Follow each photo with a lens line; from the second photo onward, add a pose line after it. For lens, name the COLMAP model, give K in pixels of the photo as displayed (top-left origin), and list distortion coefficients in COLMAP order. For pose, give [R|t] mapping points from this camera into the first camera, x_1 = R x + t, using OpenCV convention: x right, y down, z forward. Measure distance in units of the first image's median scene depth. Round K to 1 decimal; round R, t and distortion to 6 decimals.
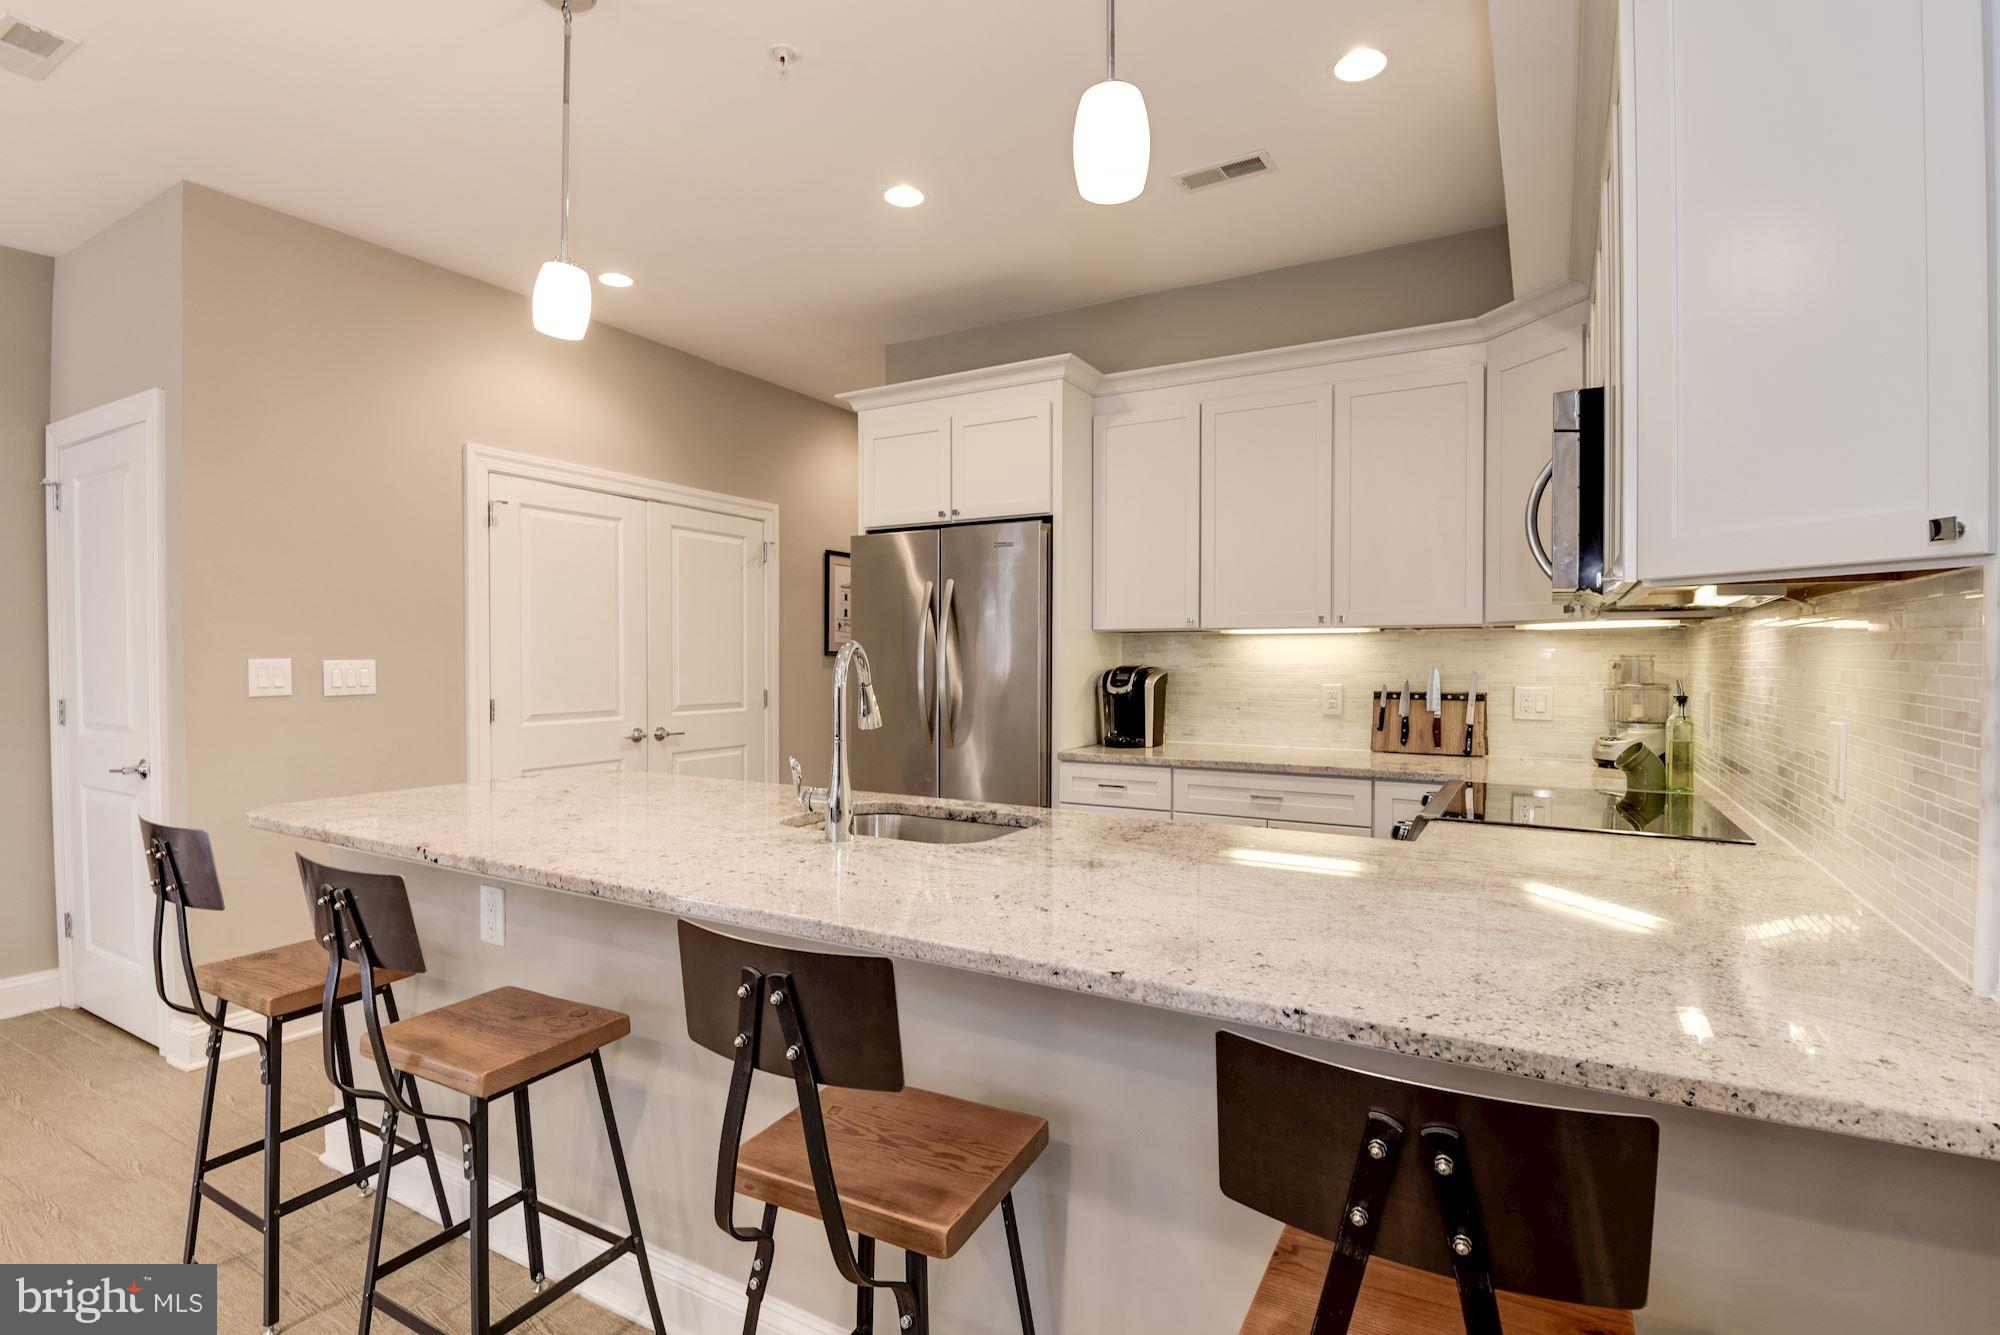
lens RADIAL K [[951.7, 0, 1042.9], [0, 951.7, 669.1], [0, 0, 1]] dist [-0.025704, -0.007797]
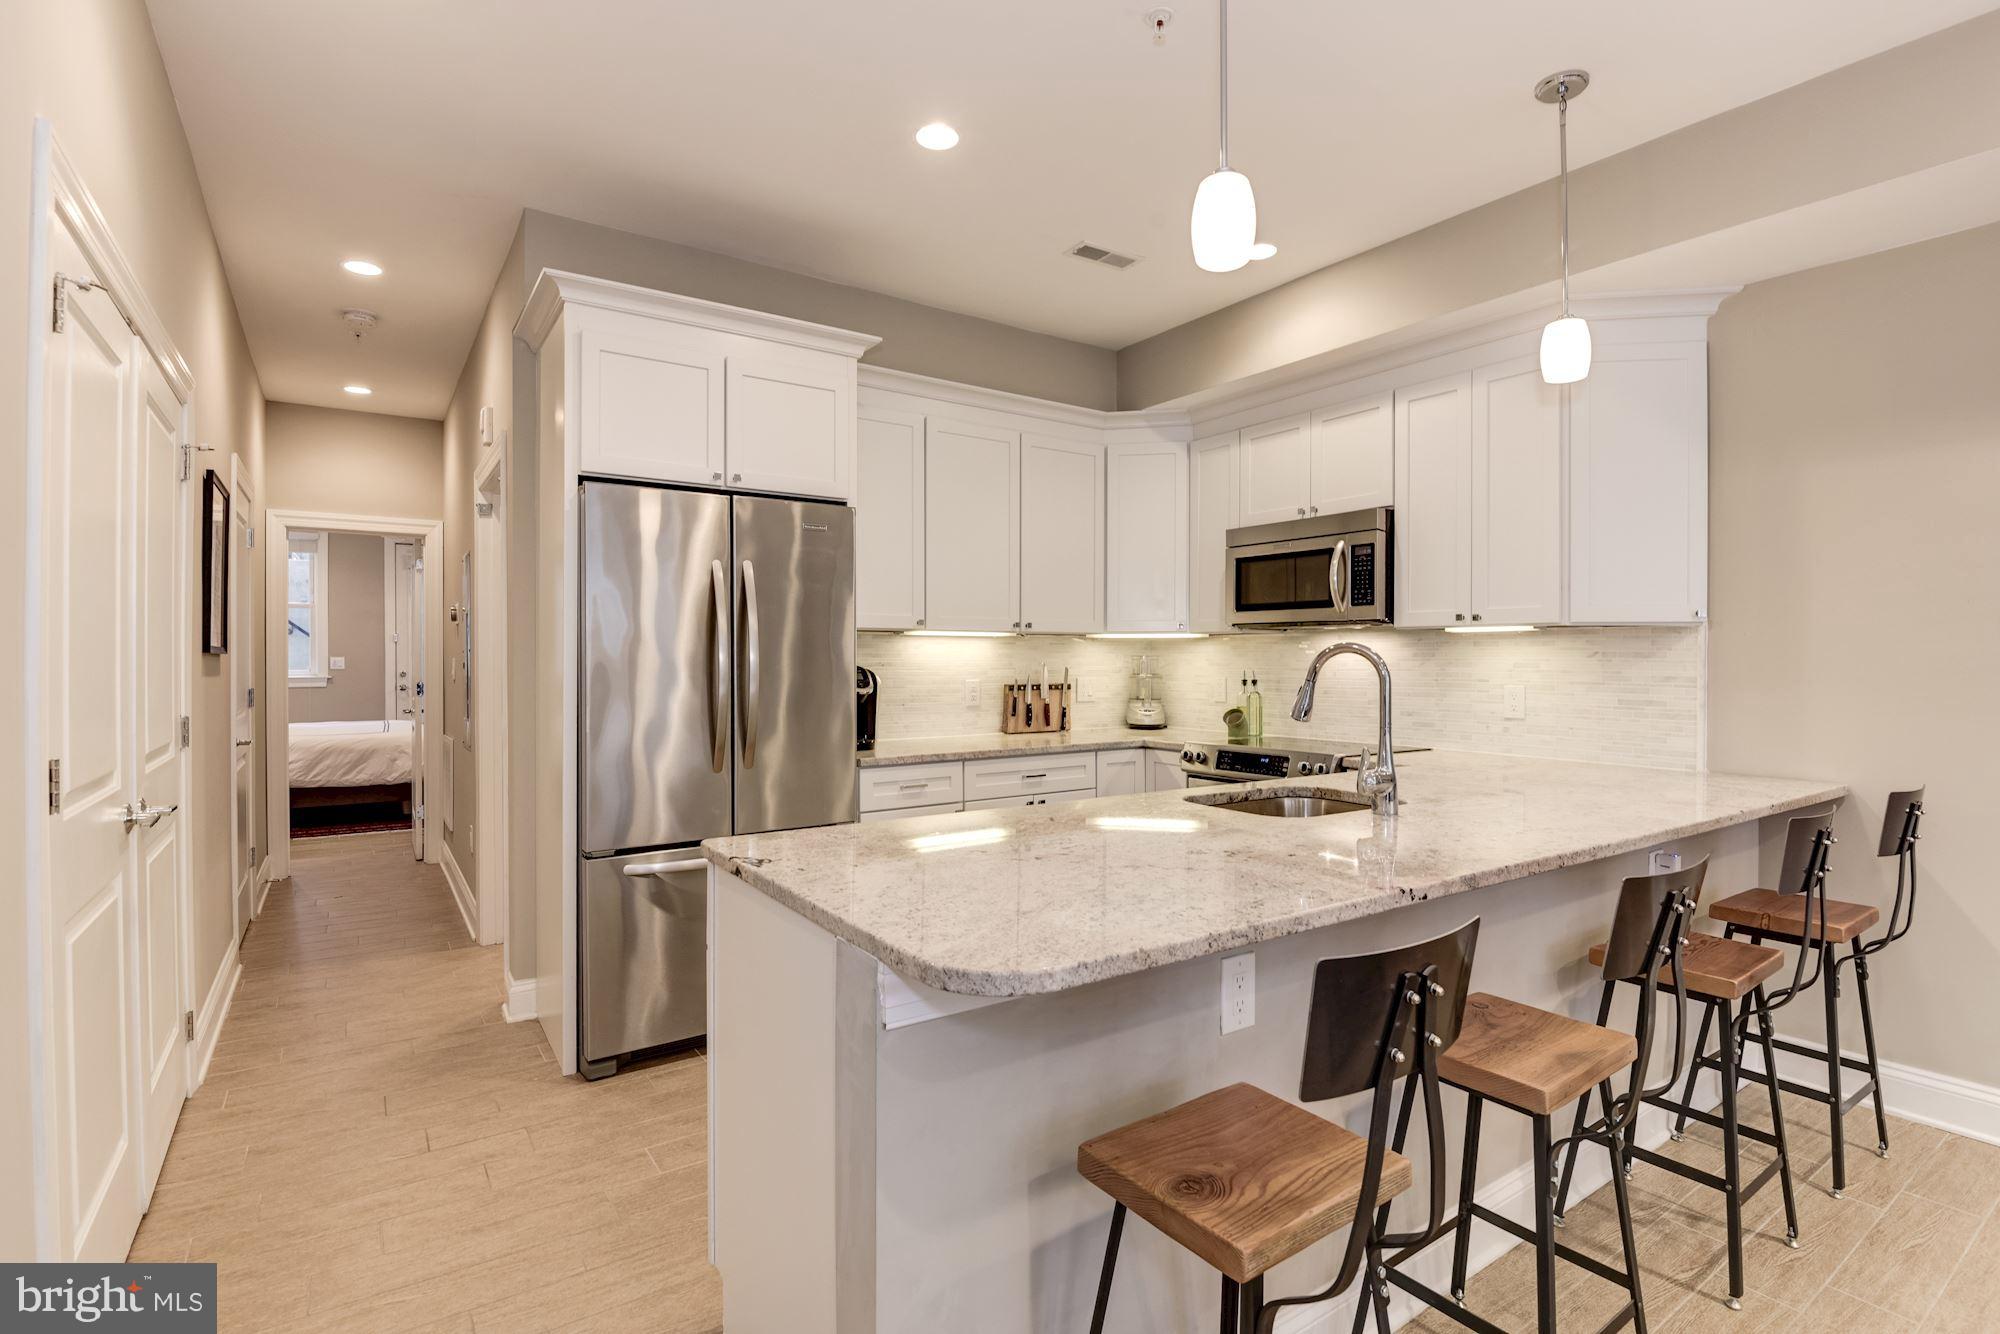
lens RADIAL K [[951.7, 0, 993.6], [0, 951.7, 653.0], [0, 0, 1]] dist [-0.025704, -0.007797]
pose [[0.443654, 0.005015, 0.896184, -0.778525], [0.010233, 0.999891, -0.010661, -0.004400], [-0.896140, 0.013900, 0.443554, 0.480519]]
